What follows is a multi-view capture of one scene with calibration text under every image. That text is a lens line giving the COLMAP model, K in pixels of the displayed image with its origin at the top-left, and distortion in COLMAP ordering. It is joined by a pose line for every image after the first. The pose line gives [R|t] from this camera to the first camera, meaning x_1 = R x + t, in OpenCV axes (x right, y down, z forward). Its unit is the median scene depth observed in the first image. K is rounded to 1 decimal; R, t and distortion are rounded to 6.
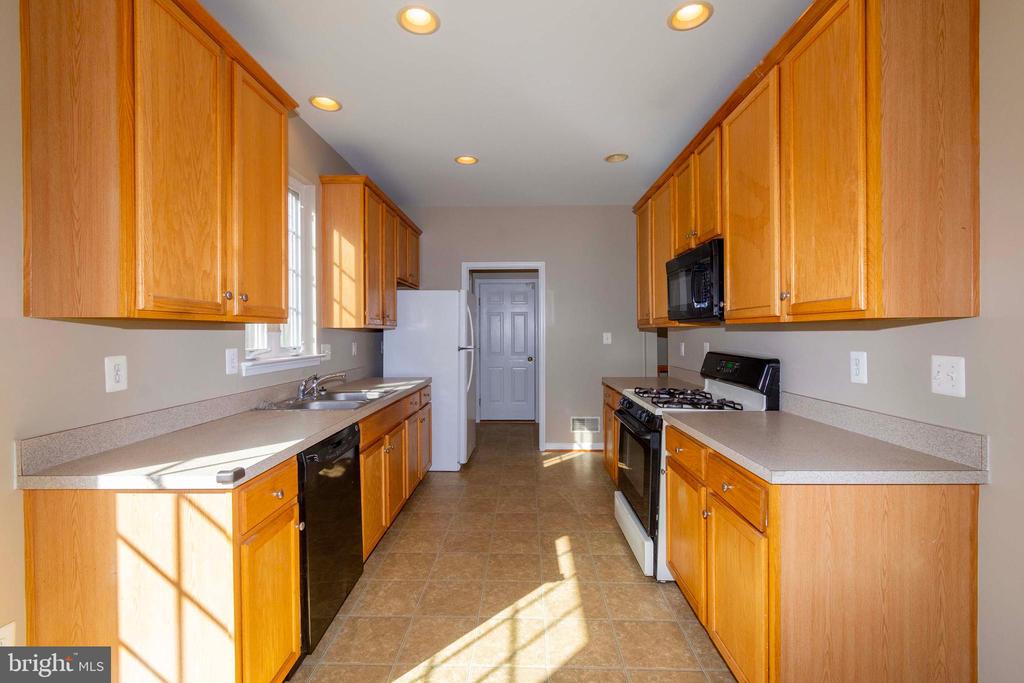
lens RADIAL K [[453.5, 0, 514.9], [0, 453.5, 335.6], [0, 0, 1]] dist [0.011525, -0.006474]
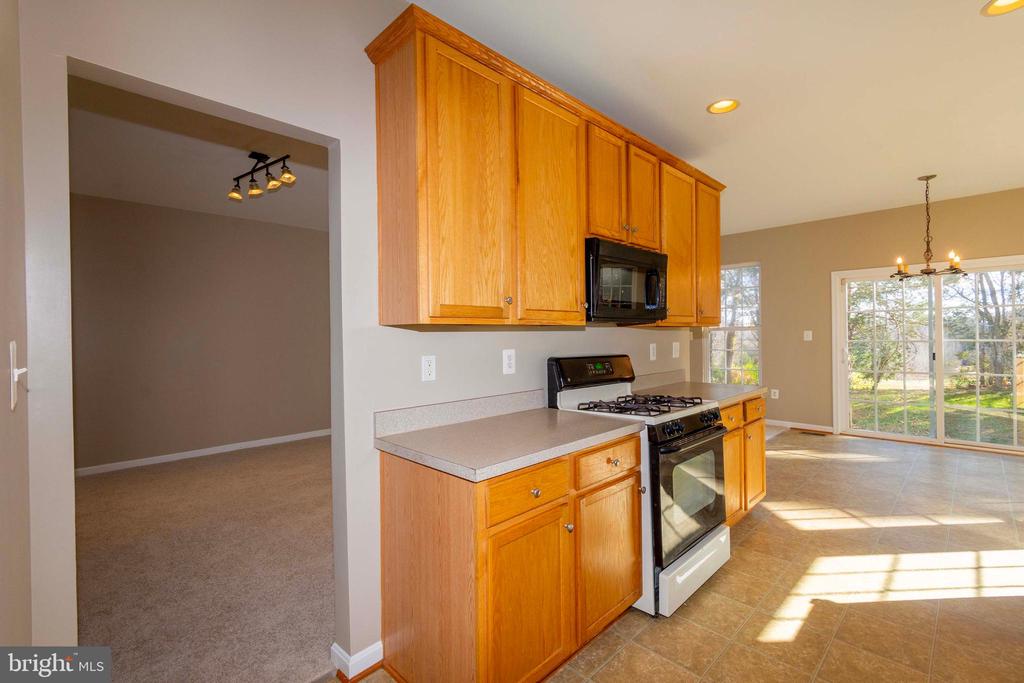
lens RADIAL K [[453.5, 0, 514.9], [0, 453.5, 335.6], [0, 0, 1]] dist [0.011525, -0.006474]
pose [[-0.719695, 0.013846, 0.694152, -0.105742], [0.020719, 0.999784, 0.001538, -0.010004], [-0.693981, 0.015489, -0.719827, 2.202071]]
